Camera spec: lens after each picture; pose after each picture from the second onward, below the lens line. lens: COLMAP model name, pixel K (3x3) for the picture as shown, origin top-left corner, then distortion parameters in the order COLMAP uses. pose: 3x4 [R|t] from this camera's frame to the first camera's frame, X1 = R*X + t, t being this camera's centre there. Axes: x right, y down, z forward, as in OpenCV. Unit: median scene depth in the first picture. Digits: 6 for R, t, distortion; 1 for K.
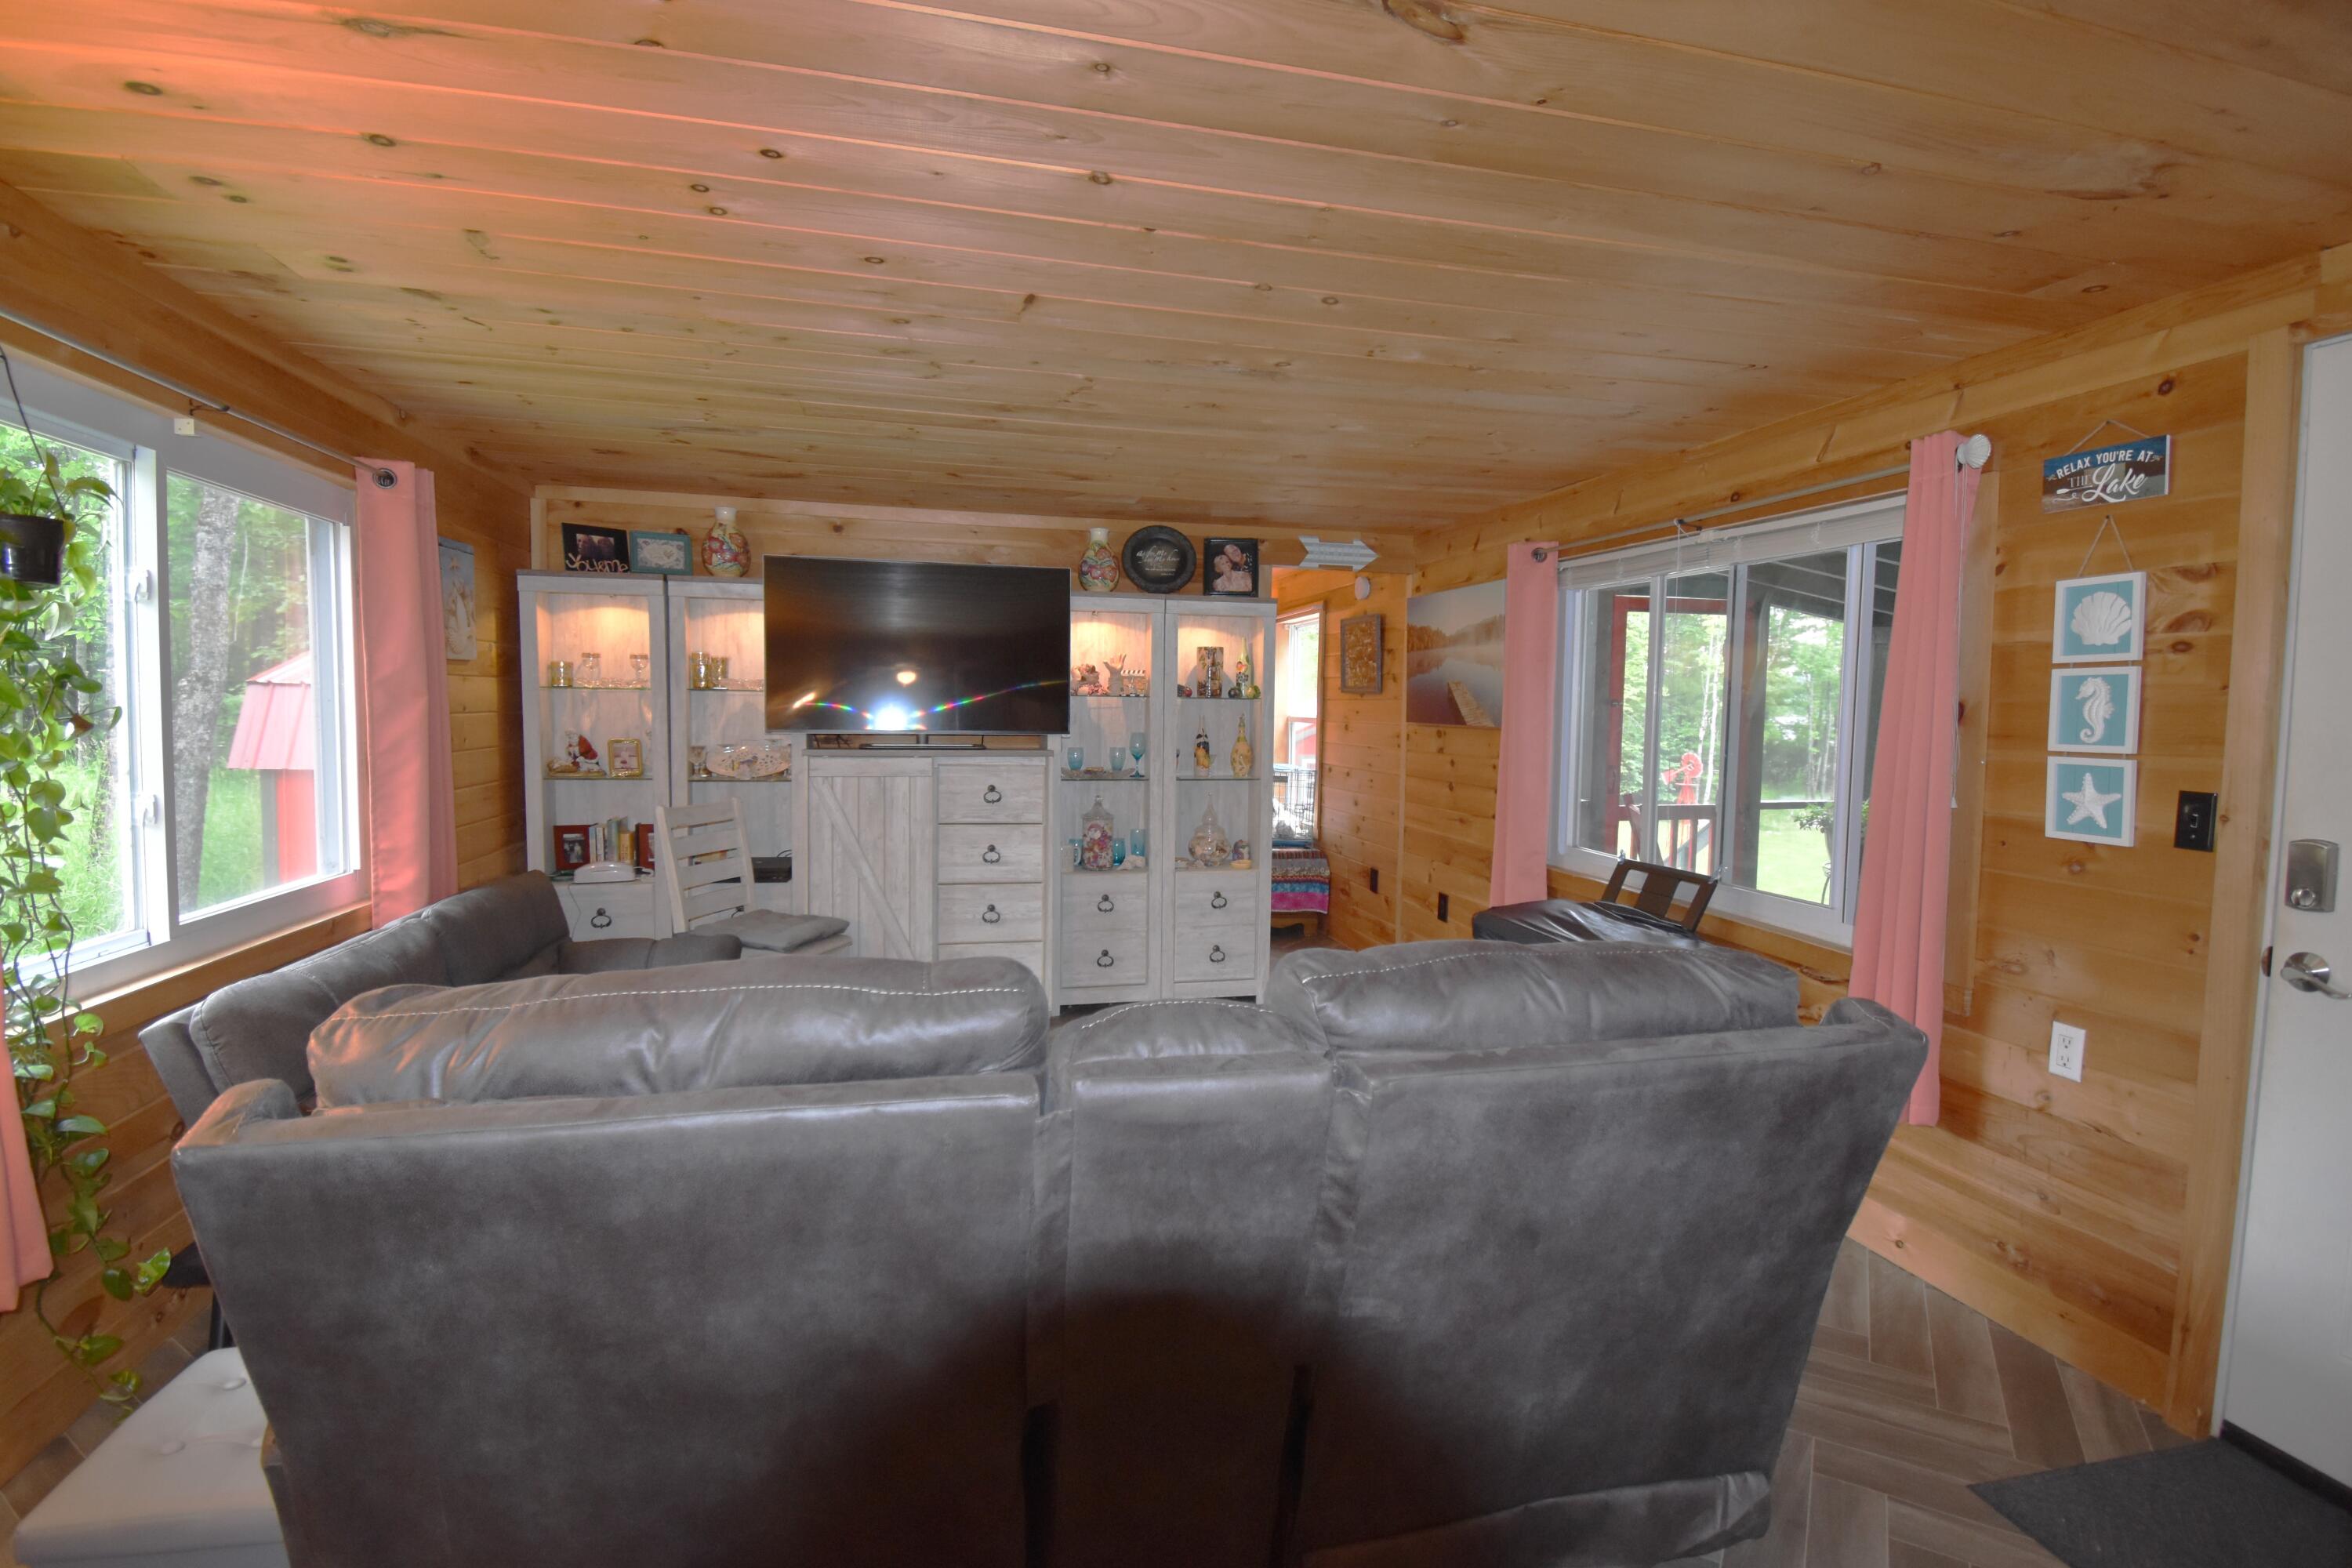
lens RADIAL K [[1106.5, 0, 1161.9], [0, 1106.5, 780.7], [0, 0, 1]] dist [0.016014, -0.023737]
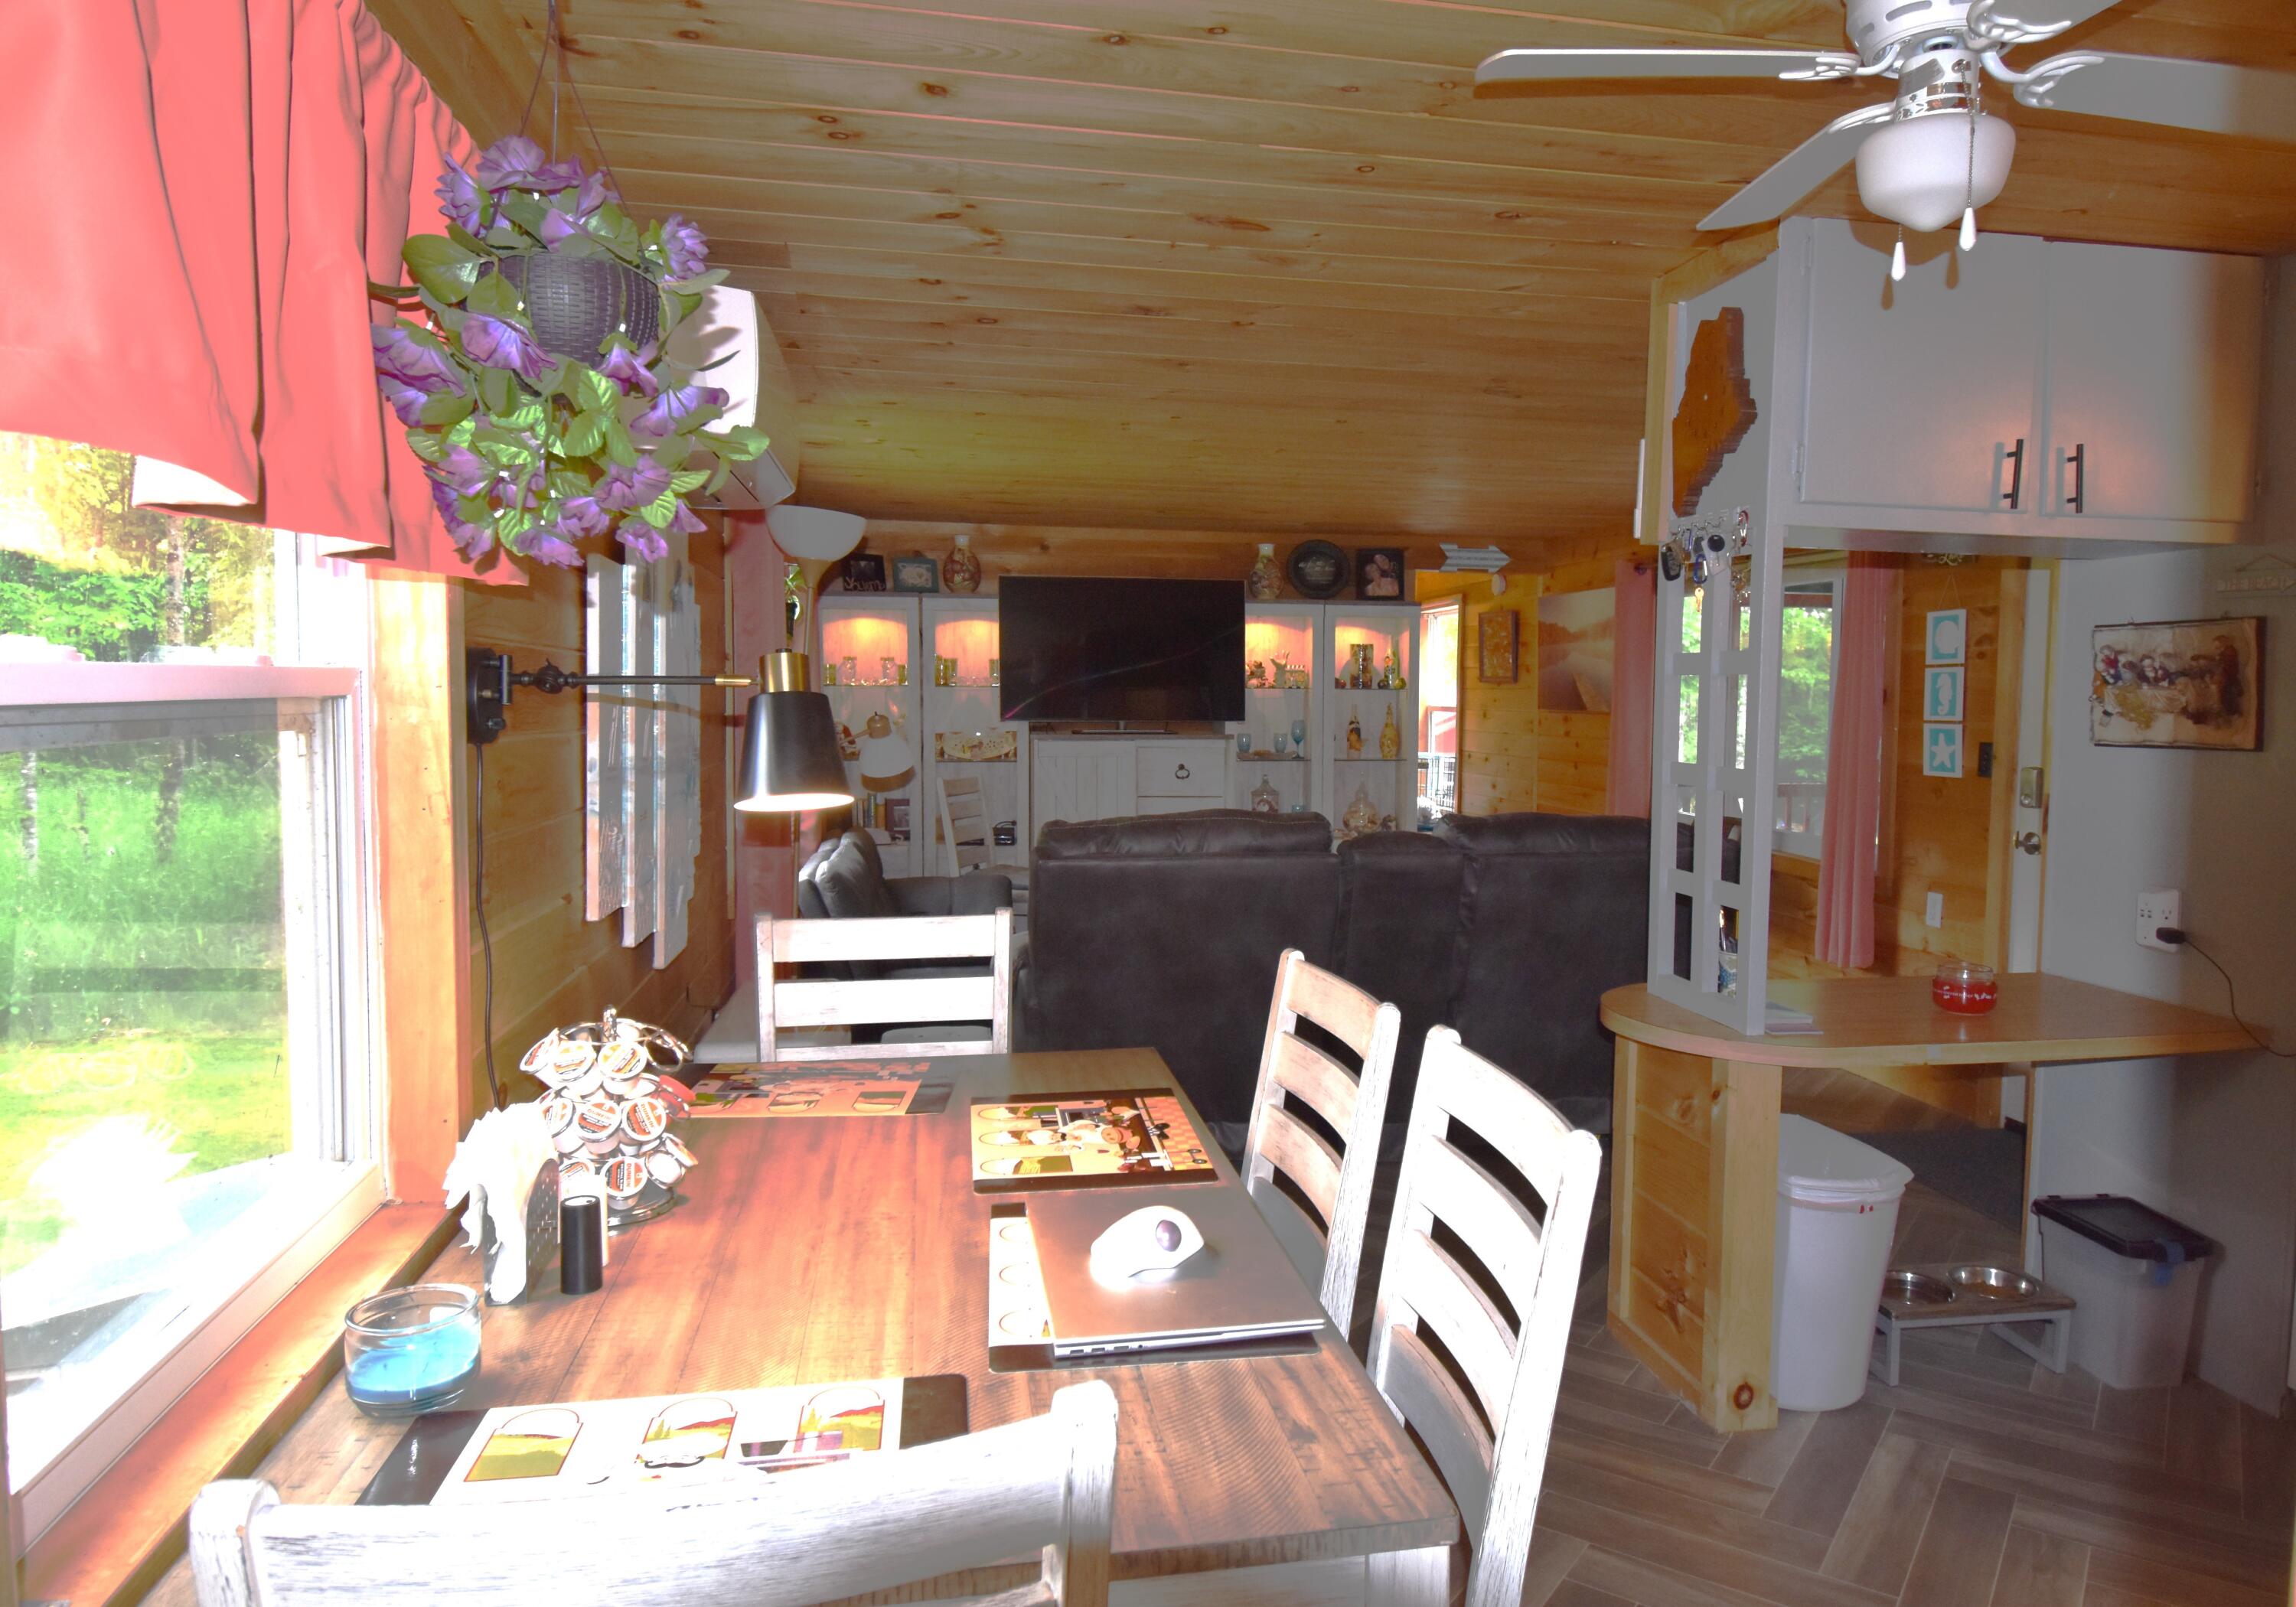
lens RADIAL K [[1501.2, 0, 1187.7], [0, 1501.2, 805.4], [0, 0, 1]] dist [0.004312, 0.000618]
pose [[0.999235, -0.005459, -0.038712, -0.078488], [0.005665, 0.999970, 0.005207, 0.037020], [0.038682, -0.005422, 0.999237, -0.565706]]
